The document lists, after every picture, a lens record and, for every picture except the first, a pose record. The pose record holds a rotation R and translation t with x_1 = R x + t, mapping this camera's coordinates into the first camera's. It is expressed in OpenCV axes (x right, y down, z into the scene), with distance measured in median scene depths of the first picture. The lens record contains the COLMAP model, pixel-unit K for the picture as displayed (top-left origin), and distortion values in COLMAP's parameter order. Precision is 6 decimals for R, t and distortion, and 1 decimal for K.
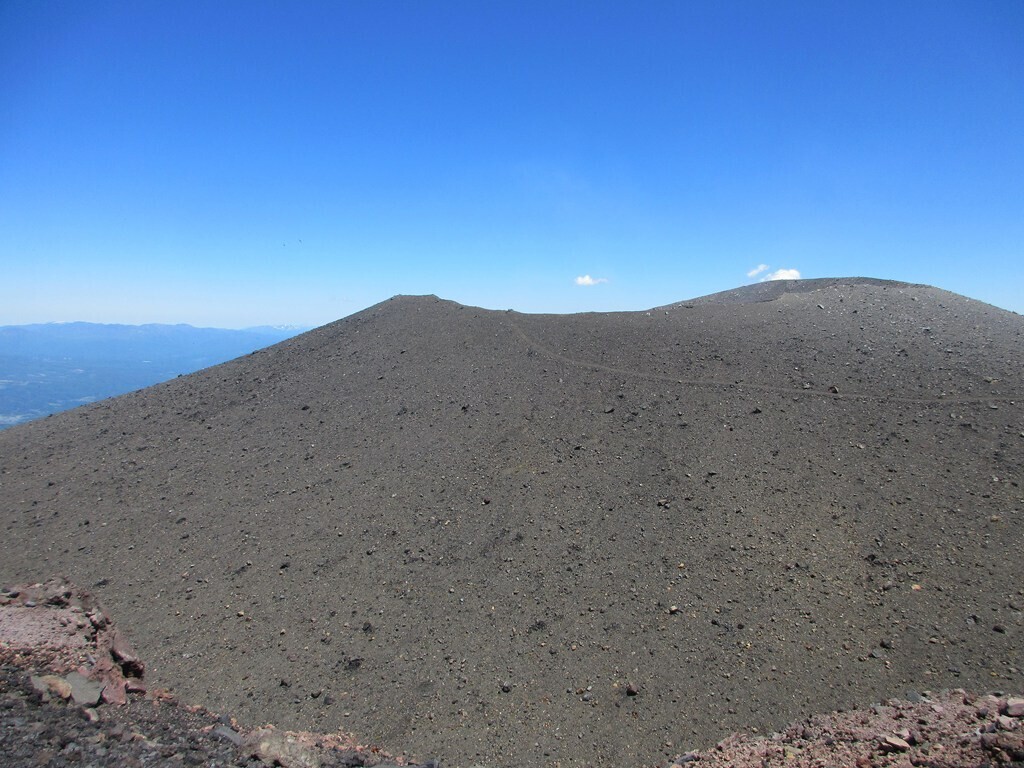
lens RADIAL K [[750.6, 0, 511.8], [0, 750.6, 384.2], [0, 0, 1]] dist [-0.003487, -0.000805]
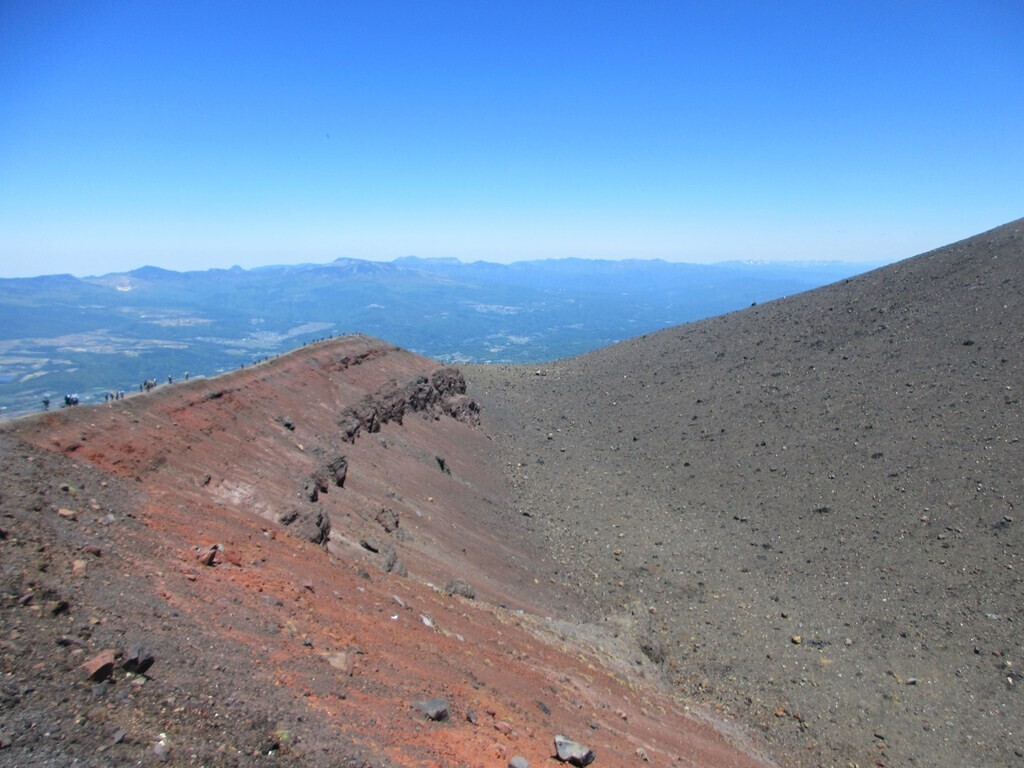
lens RADIAL K [[750.6, 0, 510.0], [0, 750.6, 386.8], [0, 0, 1]] dist [-0.003487, -0.000805]
pose [[0.824076, 0.091290, -0.559074, -0.229170], [-0.041379, 0.993994, 0.101314, 0.016702], [0.564965, -0.060357, 0.822904, -0.009522]]
